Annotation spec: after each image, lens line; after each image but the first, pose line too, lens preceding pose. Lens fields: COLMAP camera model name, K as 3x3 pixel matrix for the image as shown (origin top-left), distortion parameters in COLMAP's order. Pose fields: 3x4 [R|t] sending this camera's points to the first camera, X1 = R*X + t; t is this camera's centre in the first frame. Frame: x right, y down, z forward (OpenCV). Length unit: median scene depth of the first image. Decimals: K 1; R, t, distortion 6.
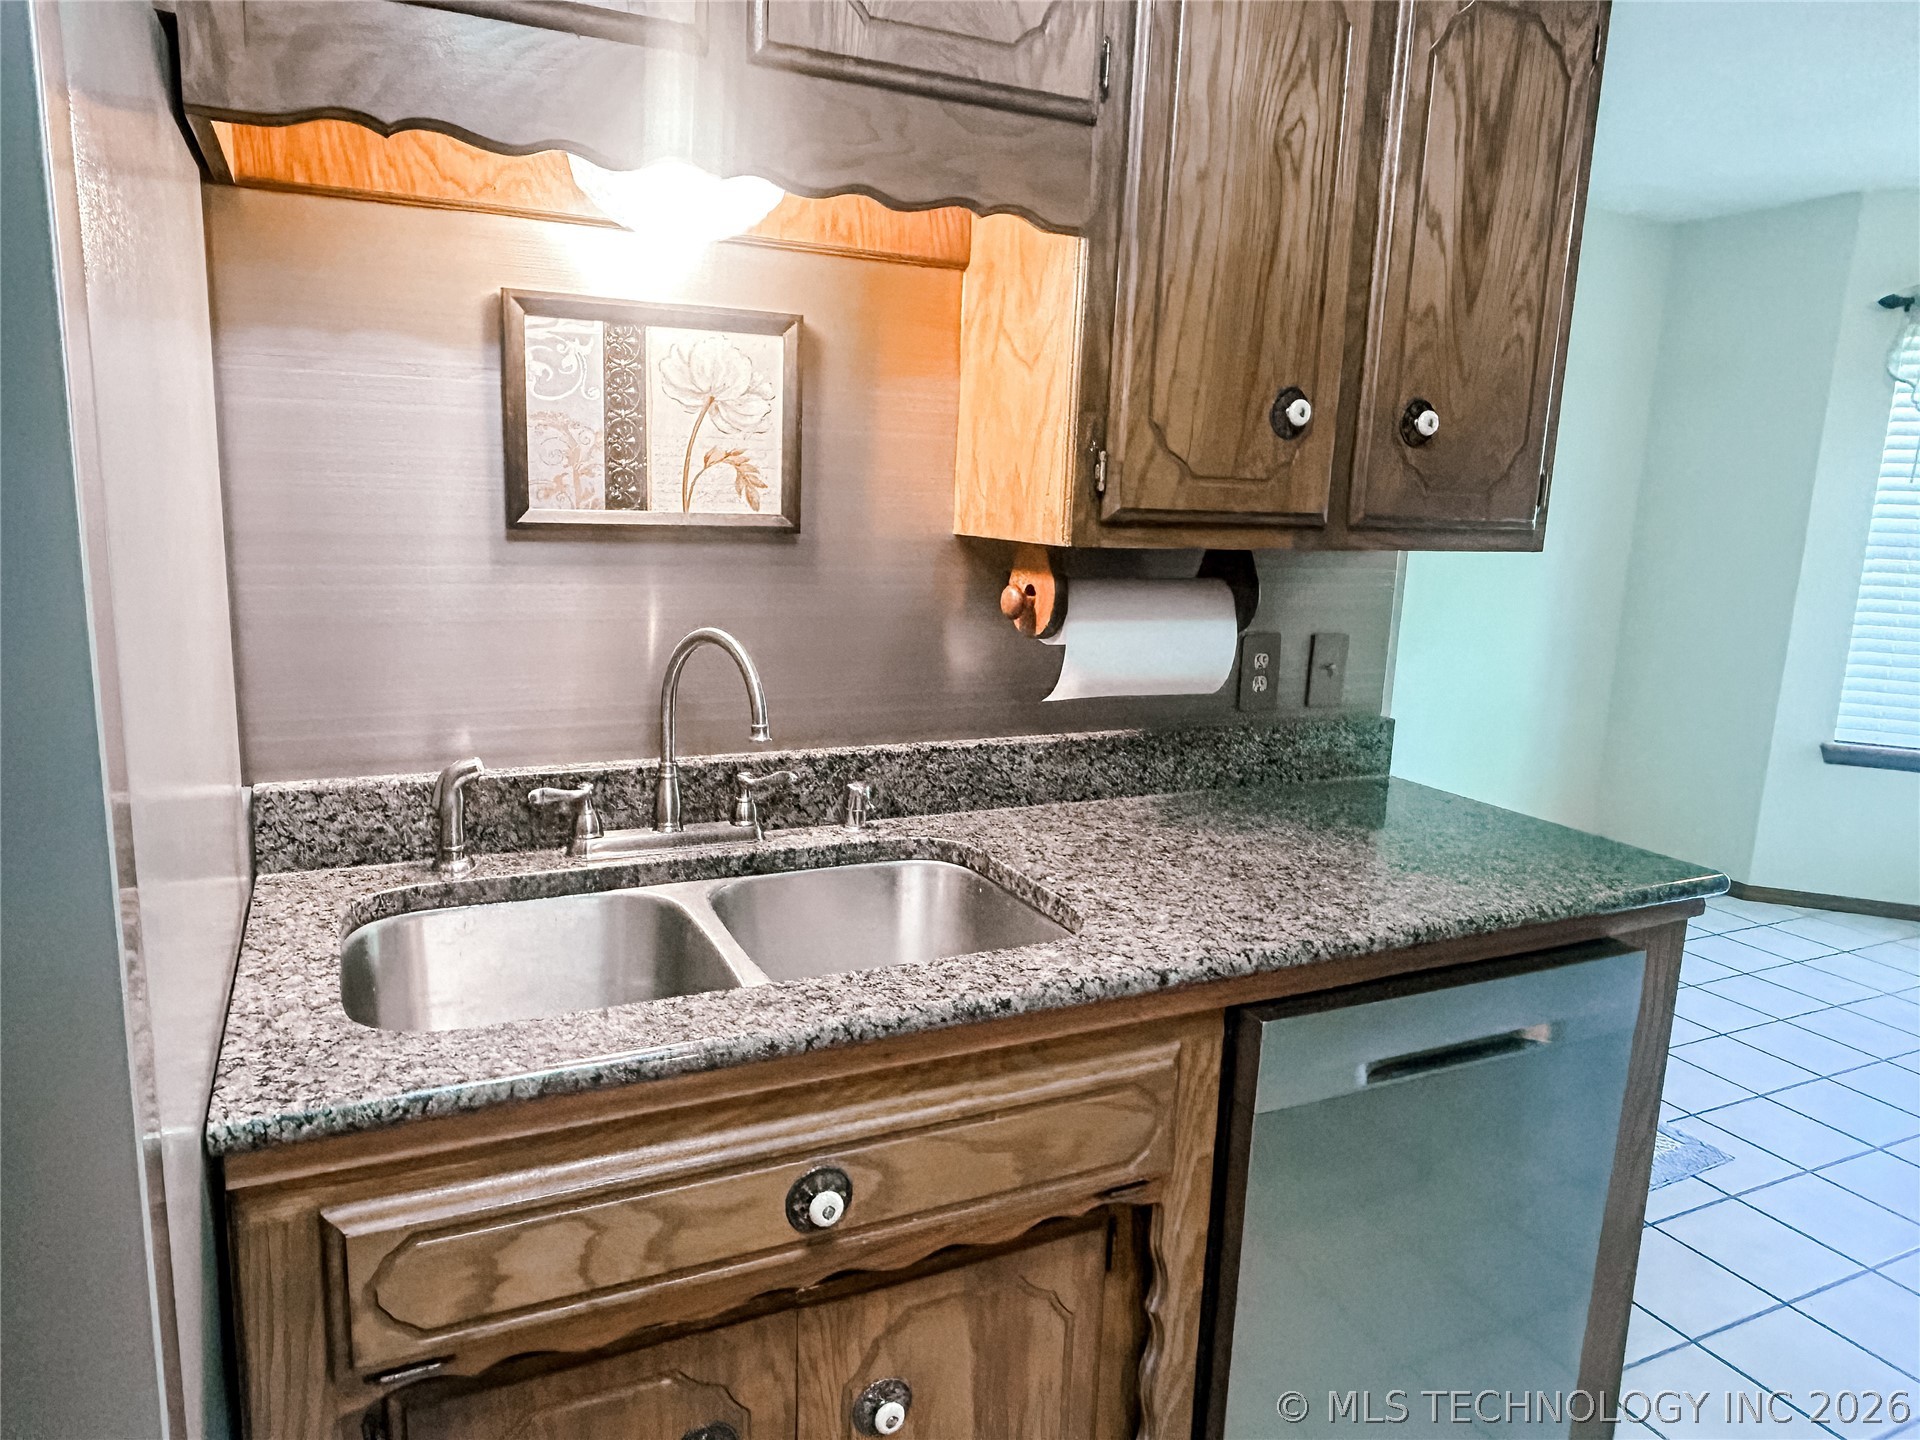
lens RADIAL K [[1232.1, 0, 946.6], [0, 1232.1, 708.6], [0, 0, 1]] dist [-0.000790, -0.005537]
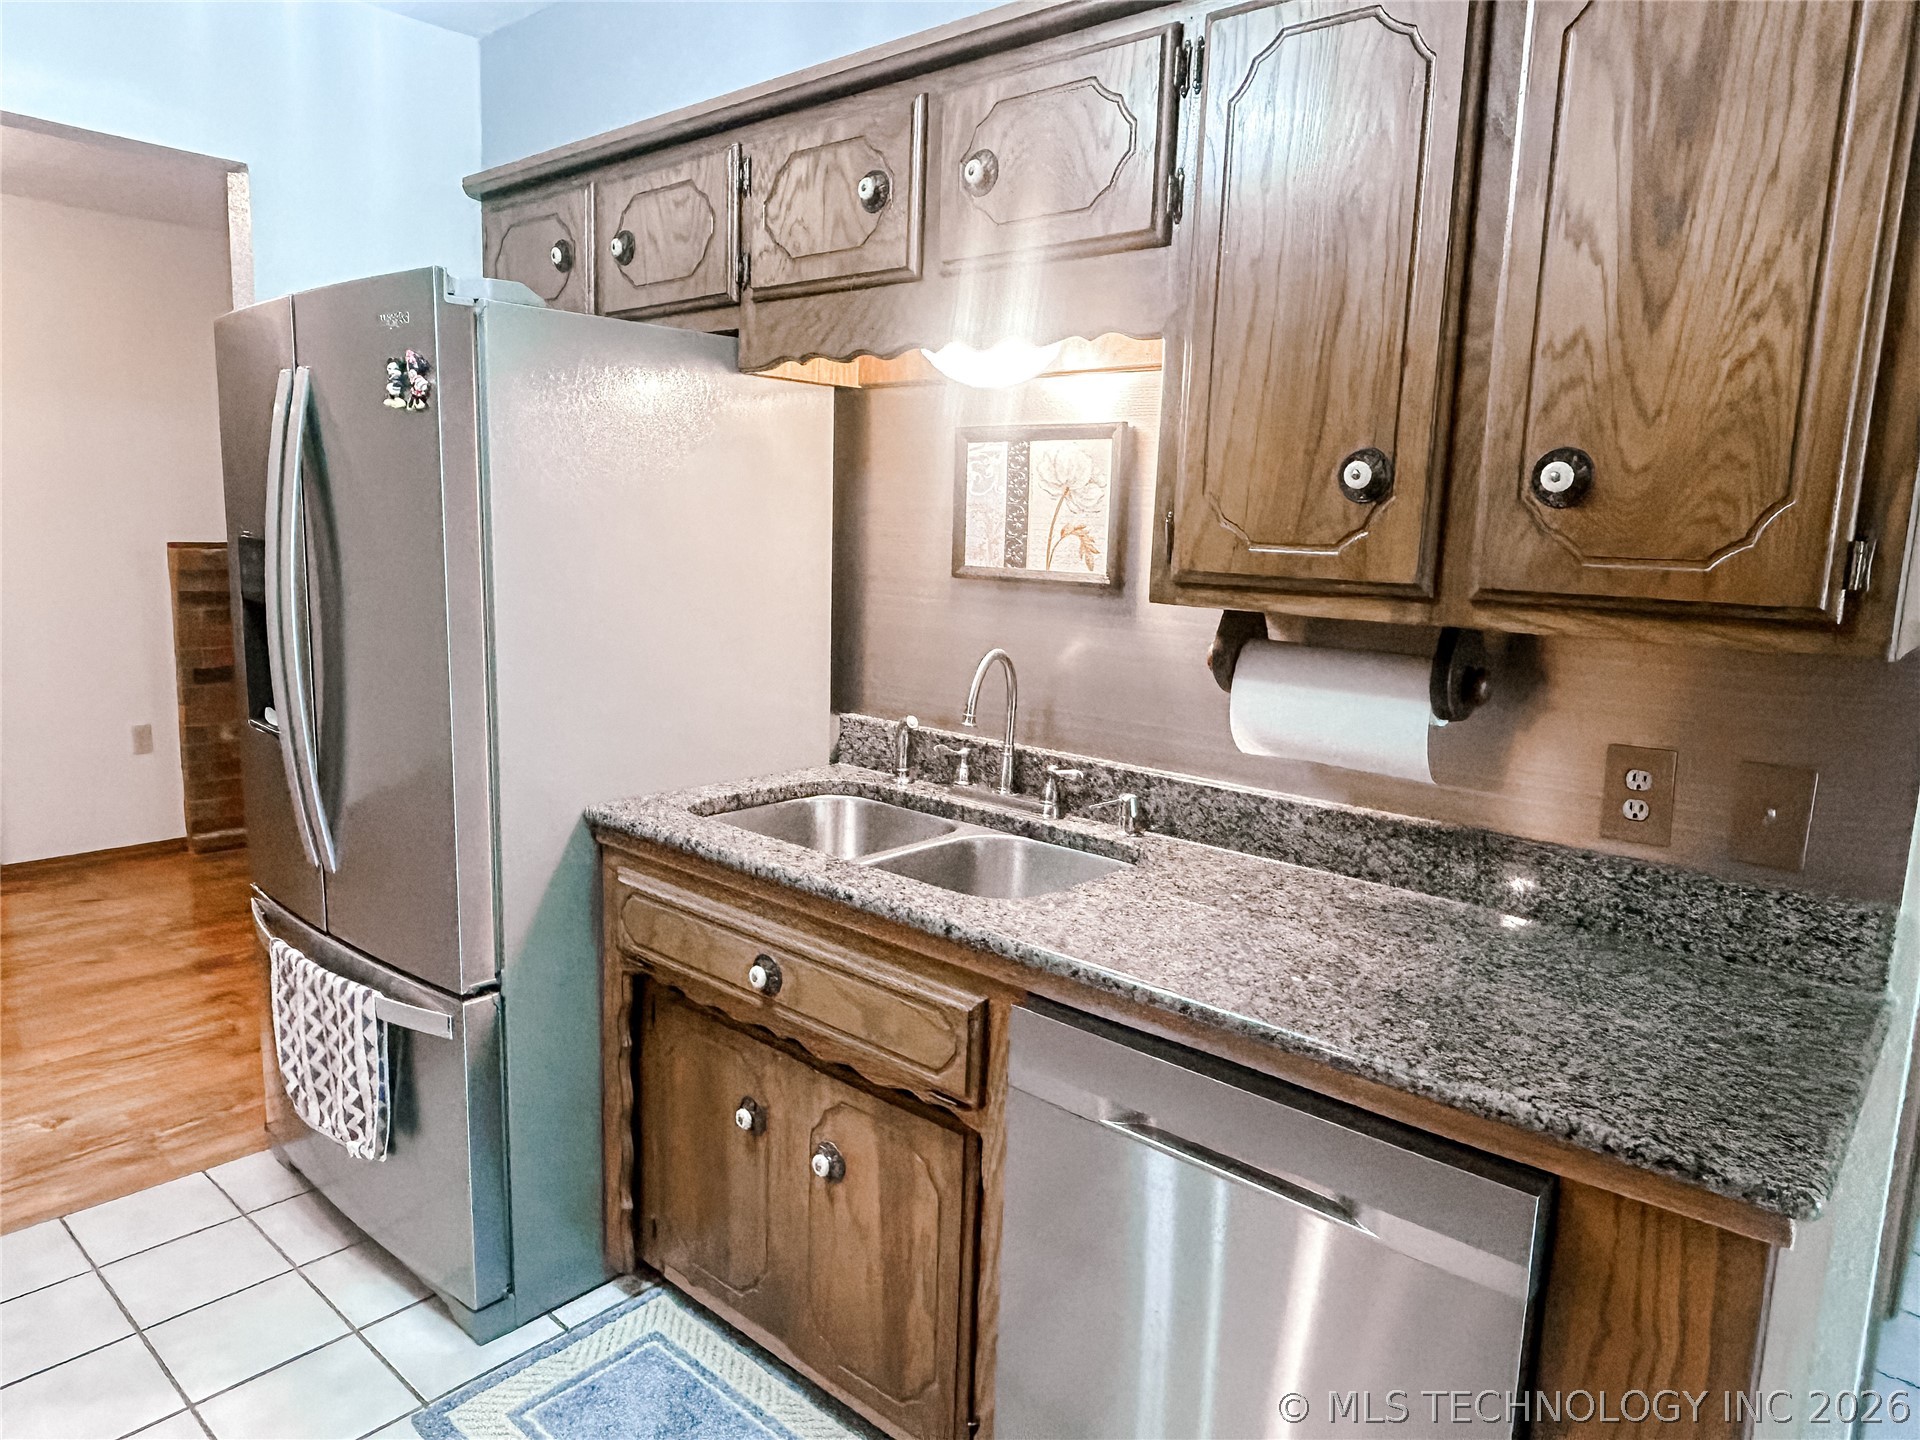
lens RADIAL K [[1232.1, 0, 946.1], [0, 1232.1, 721.7], [0, 0, 1]] dist [-0.000790, -0.005537]
pose [[0.395027, 0.127437, -0.909788, 1.011412], [-0.186275, 0.980871, 0.056513, -0.048512], [0.899586, 0.147146, 0.411209, 0.344144]]
